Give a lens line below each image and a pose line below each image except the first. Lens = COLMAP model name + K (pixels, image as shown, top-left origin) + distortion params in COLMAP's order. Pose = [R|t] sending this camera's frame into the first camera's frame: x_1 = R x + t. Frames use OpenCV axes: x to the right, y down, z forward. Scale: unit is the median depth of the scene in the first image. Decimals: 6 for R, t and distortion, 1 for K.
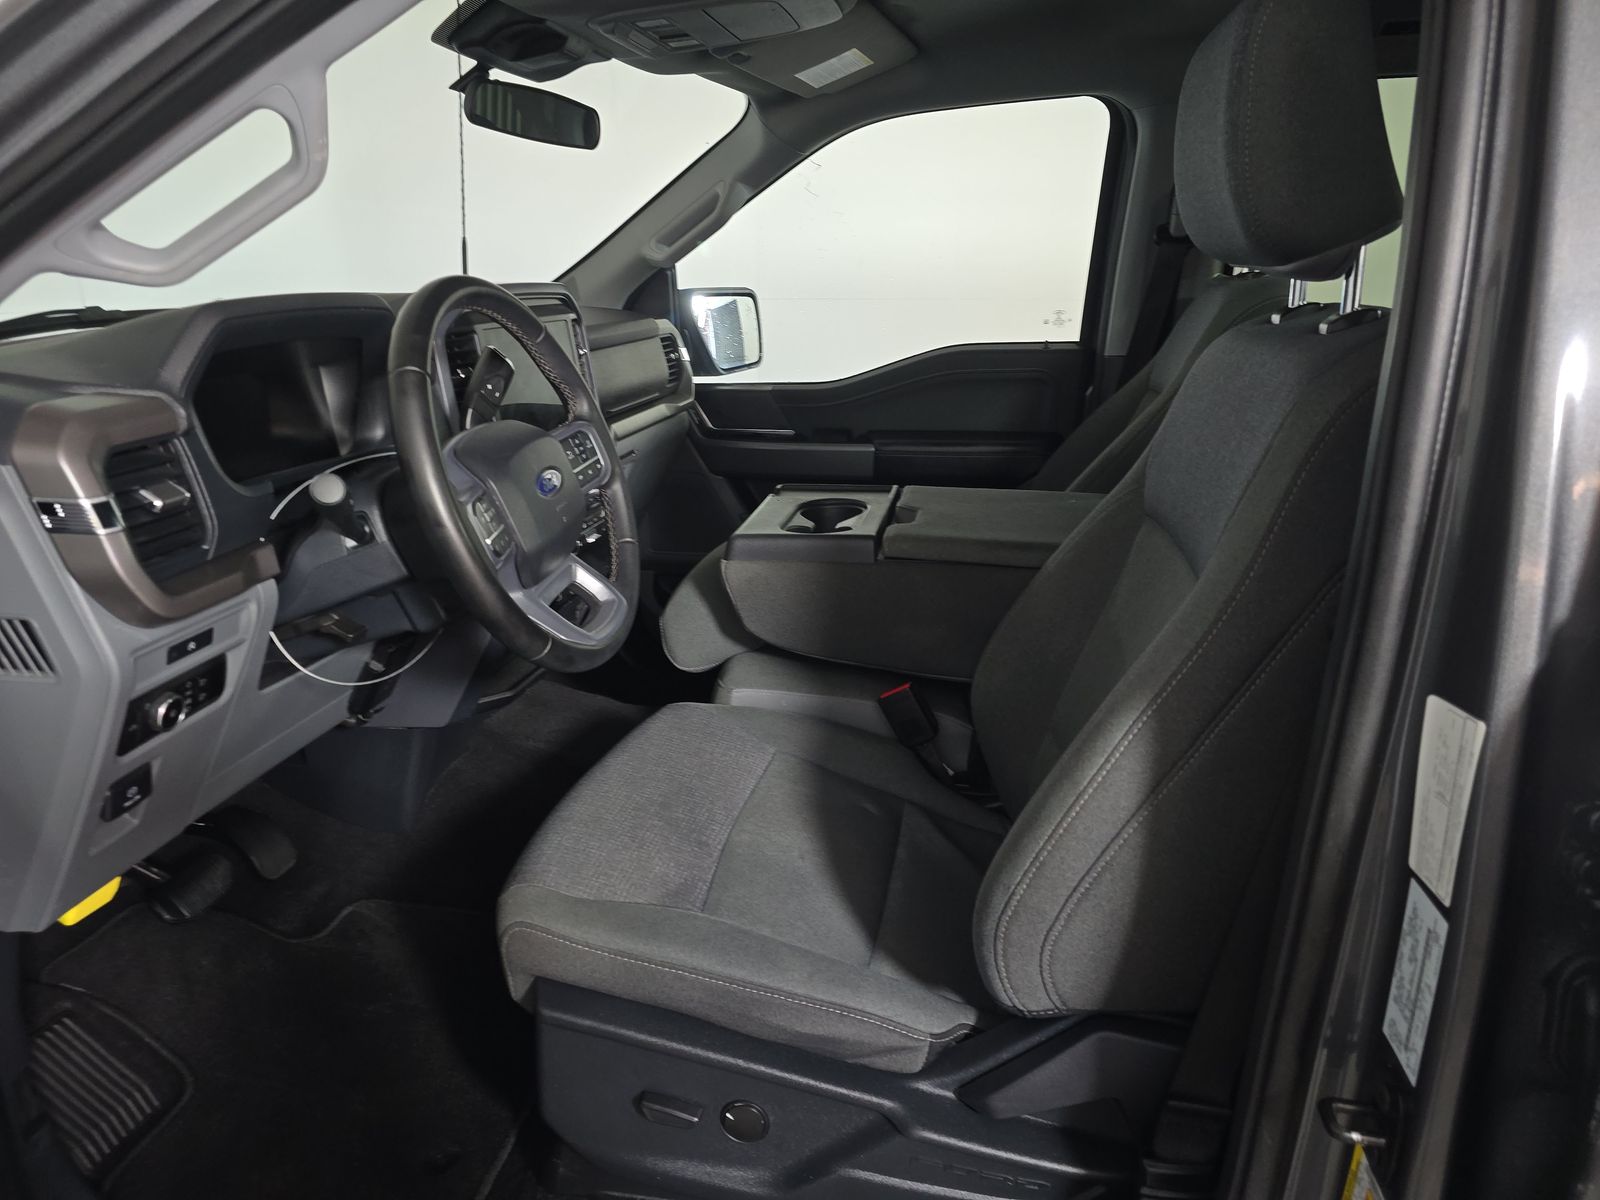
lens RADIAL K [[1100.9, 0, 793.2], [0, 1100.9, 611.4], [0, 0, 1]] dist [0.036296, -0.027494]
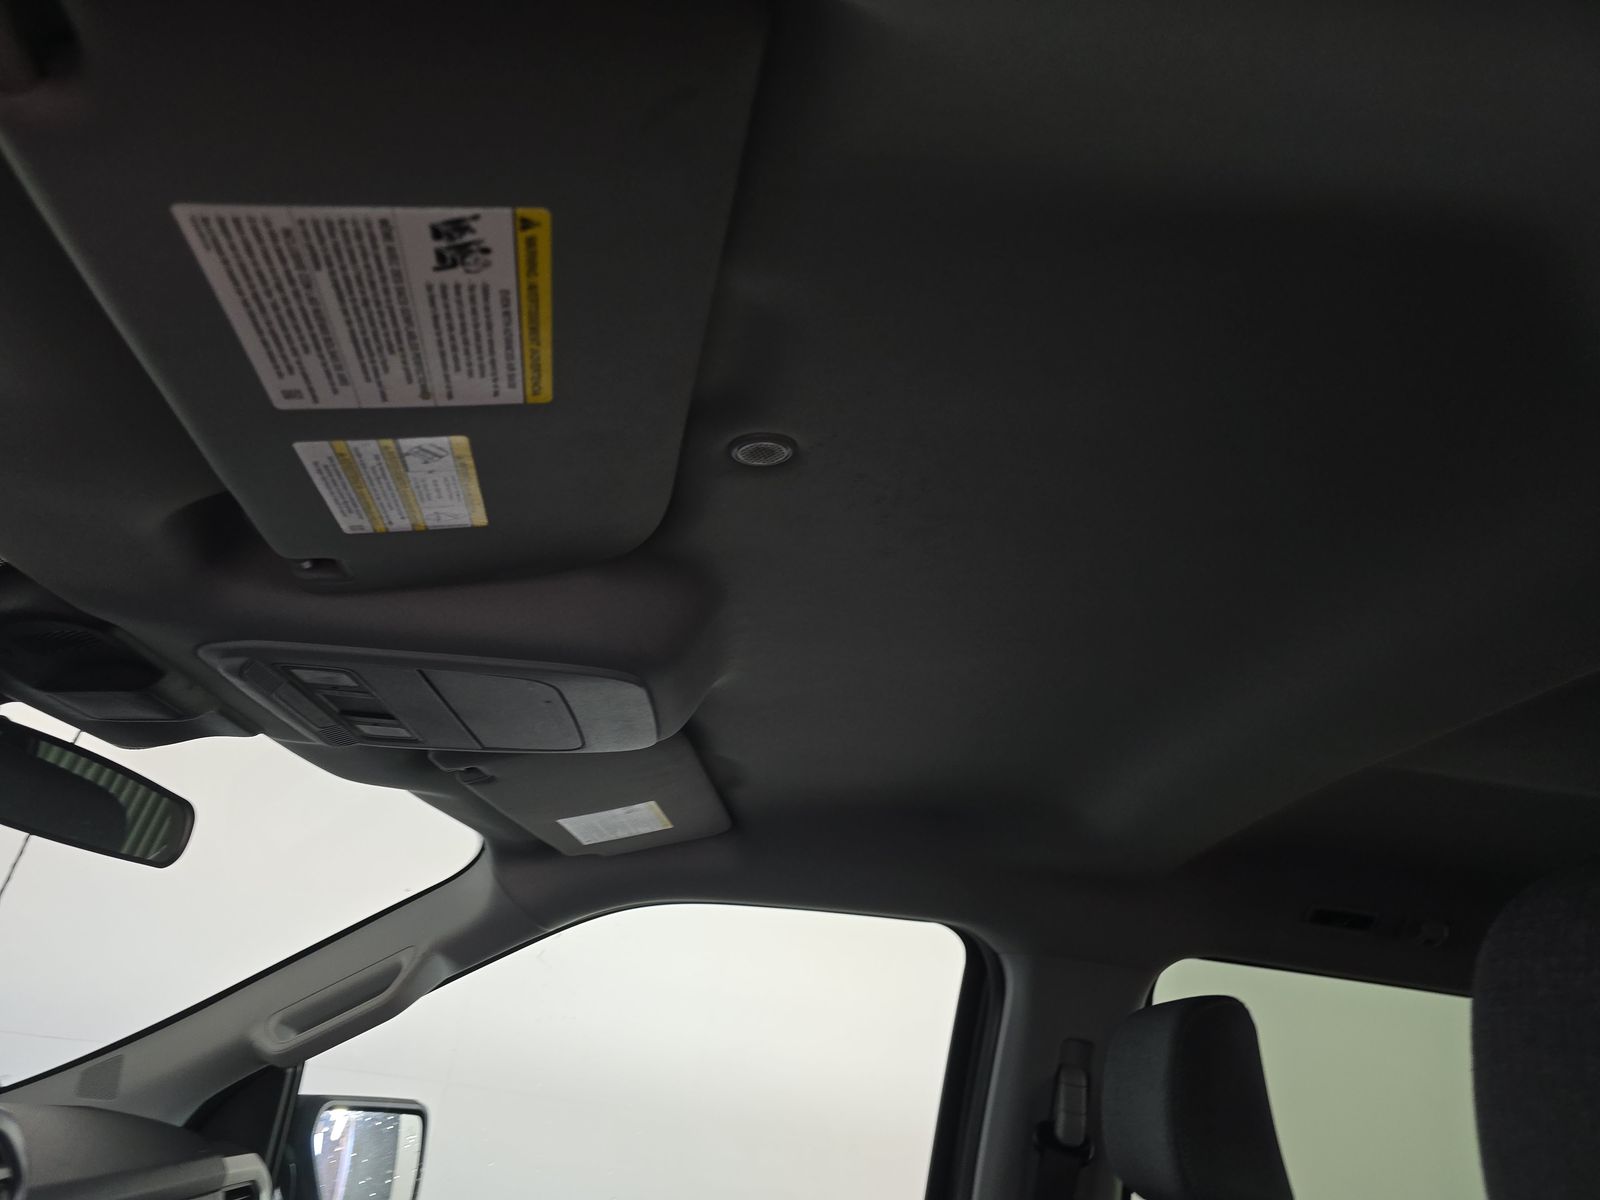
lens RADIAL K [[1100.9, 0, 793.2], [0, 1100.9, 611.4], [0, 0, 1]] dist [0.036296, -0.027494]
pose [[0.960764, 0.222041, 0.166221, -0.000796], [-0.069508, 0.772905, -0.630704, -0.166561], [-0.268515, 0.594404, 0.758013, 0.372601]]
